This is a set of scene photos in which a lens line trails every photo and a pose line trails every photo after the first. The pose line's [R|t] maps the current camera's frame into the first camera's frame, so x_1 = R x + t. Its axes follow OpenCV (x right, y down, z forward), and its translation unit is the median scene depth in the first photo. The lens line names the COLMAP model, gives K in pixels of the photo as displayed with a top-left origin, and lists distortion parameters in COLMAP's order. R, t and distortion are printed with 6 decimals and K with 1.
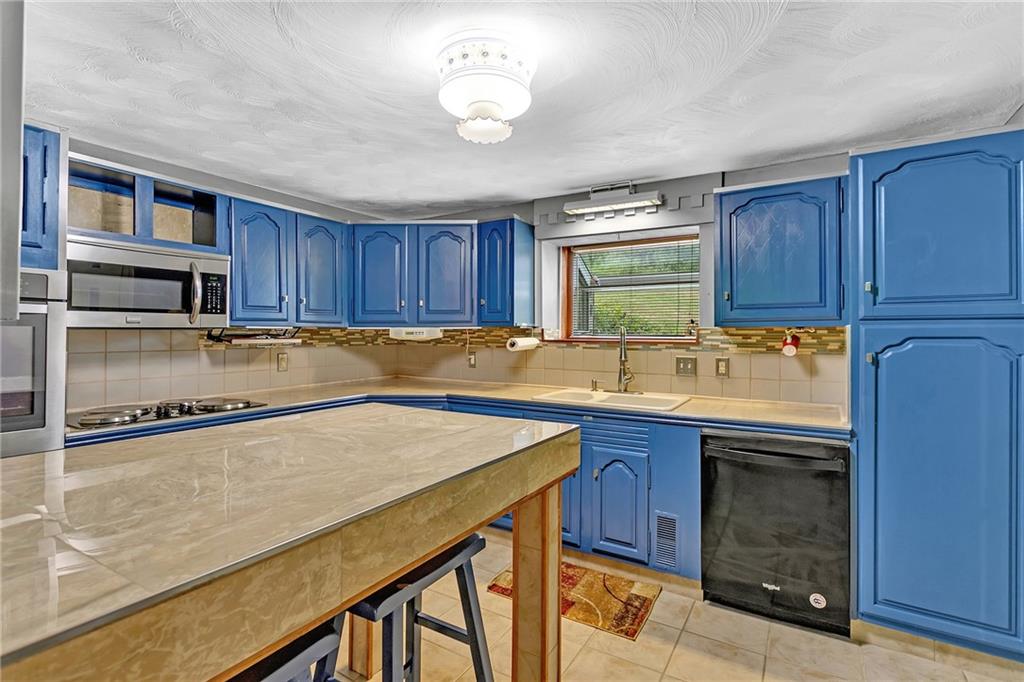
lens RADIAL K [[484.6, 0, 512.0], [0, 484.6, 341.0], [0, 0, 1]] dist [0.001616, 0.000297]
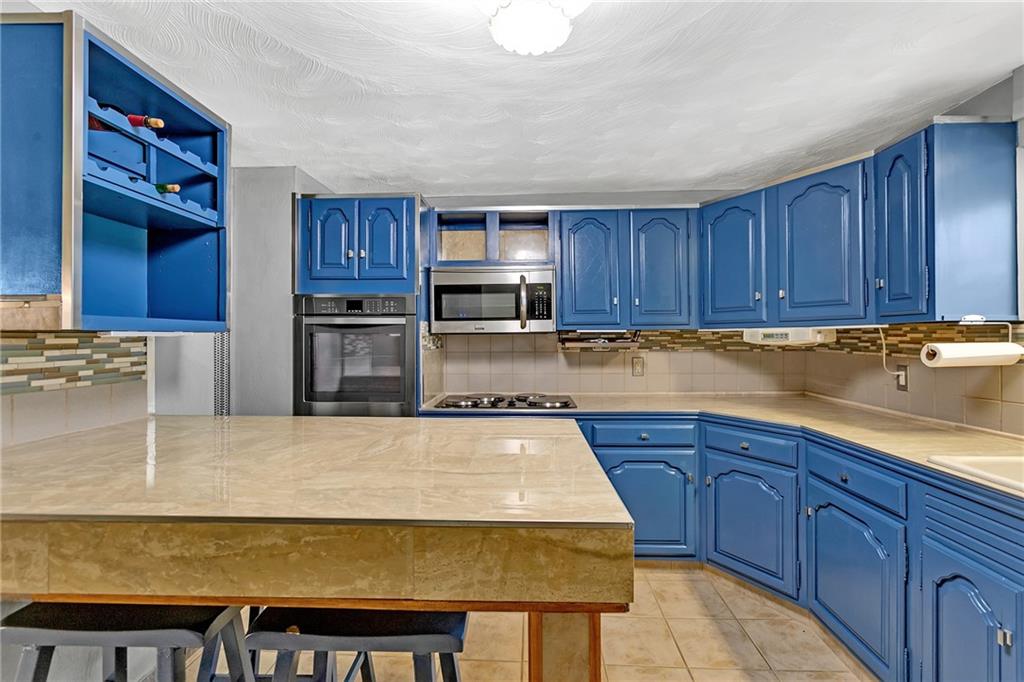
lens RADIAL K [[476.9, 0, 512.0], [0, 476.9, 341.0], [0, 0, 1]] dist [-0.000644, 0.000568]
pose [[0.487646, 0.002596, -0.873038, 0.292358], [-0.009454, 0.999953, -0.002307, -0.003325], [0.872991, 0.009379, 0.487647, 0.386231]]
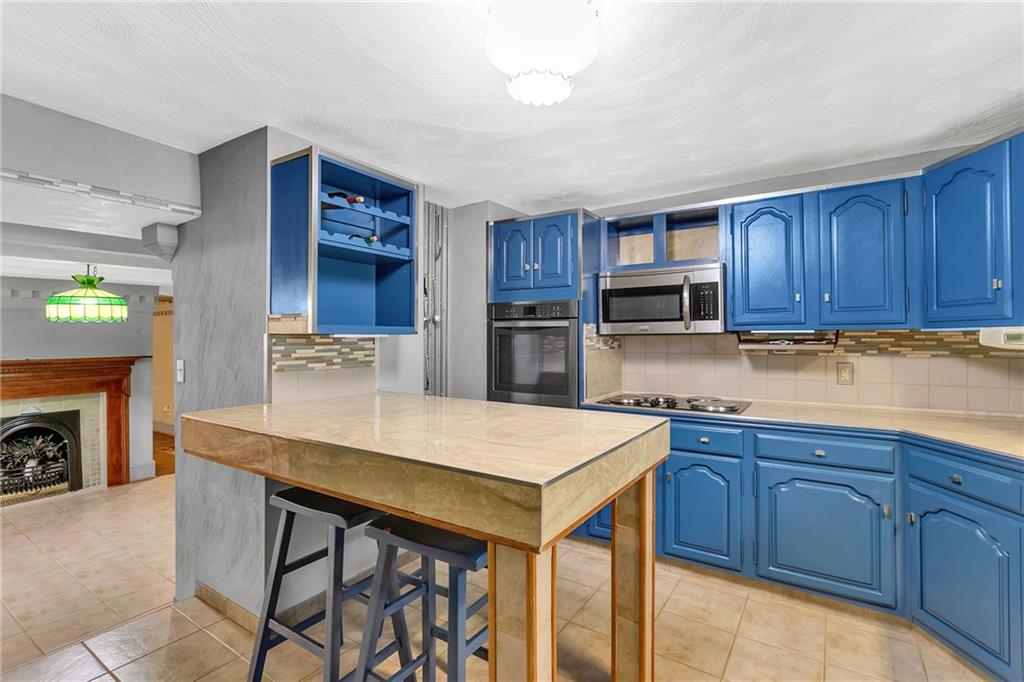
lens RADIAL K [[484.6, 0, 512.0], [0, 484.6, 341.0], [0, 0, 1]] dist [0.001616, 0.000297]
pose [[-0.037134, 0.003509, -0.999304, 0.447664], [-0.015013, 0.999879, 0.004068, -0.006915], [0.999198, 0.015153, -0.037077, 0.576804]]
